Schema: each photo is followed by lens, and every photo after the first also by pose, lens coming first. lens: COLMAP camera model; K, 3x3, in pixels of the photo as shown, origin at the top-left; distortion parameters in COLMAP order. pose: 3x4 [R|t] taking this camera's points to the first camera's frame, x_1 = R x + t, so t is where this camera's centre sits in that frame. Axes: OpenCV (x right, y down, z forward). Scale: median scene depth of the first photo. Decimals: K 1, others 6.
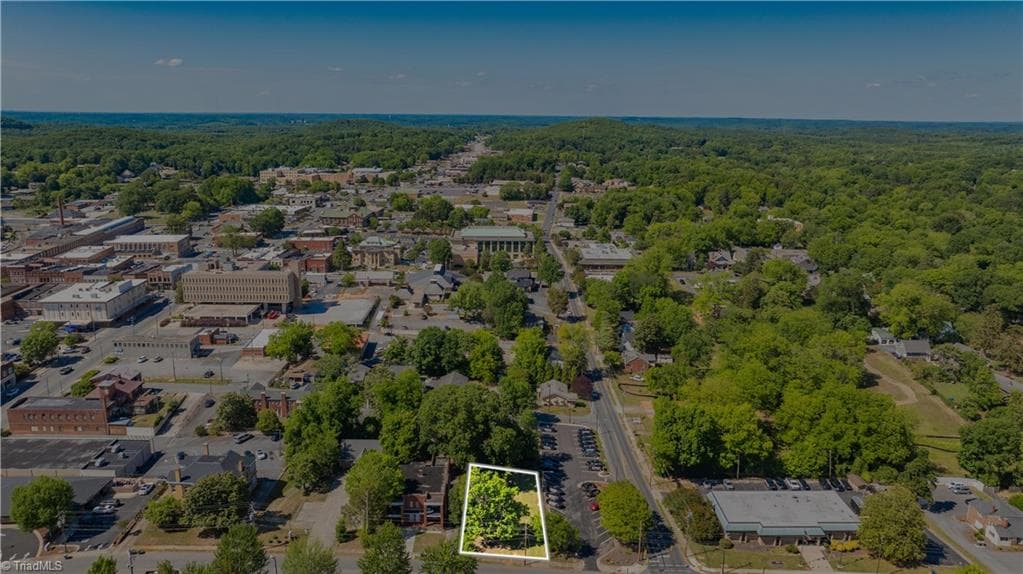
lens RADIAL K [[719.5, 0, 511.5], [0, 719.5, 287.0], [0, 0, 1]] dist [-0.025377, 0.007125]
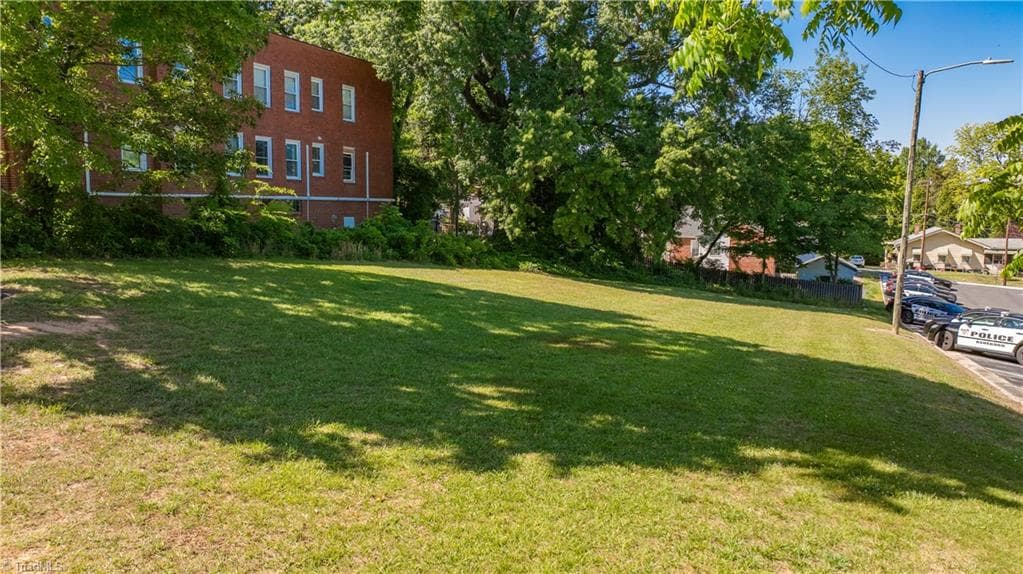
lens RADIAL K [[715.3, 0, 509.3], [0, 715.3, 283.2], [0, 0, 1]] dist [-0.019106, 0.004019]
pose [[0.897341, 0.040131, -0.439510, 0.023848], [-0.102673, 0.987516, -0.119456, 0.211950], [0.429229, 0.152319, 0.890259, 0.571149]]
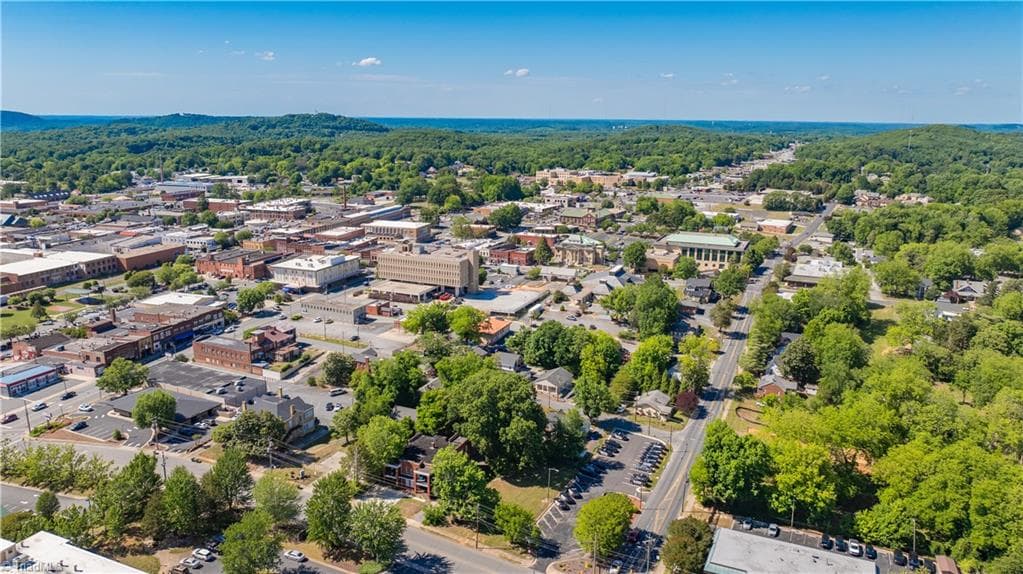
lens RADIAL K [[722.6, 0, 511.5], [0, 722.6, 287.0], [0, 0, 1]] dist [-0.020004, -0.002395]
pose [[0.903932, 0.094933, -0.417007, 0.258362], [-0.098966, 0.995019, 0.011995, 0.000763], [0.416069, 0.030427, 0.908824, 0.044303]]
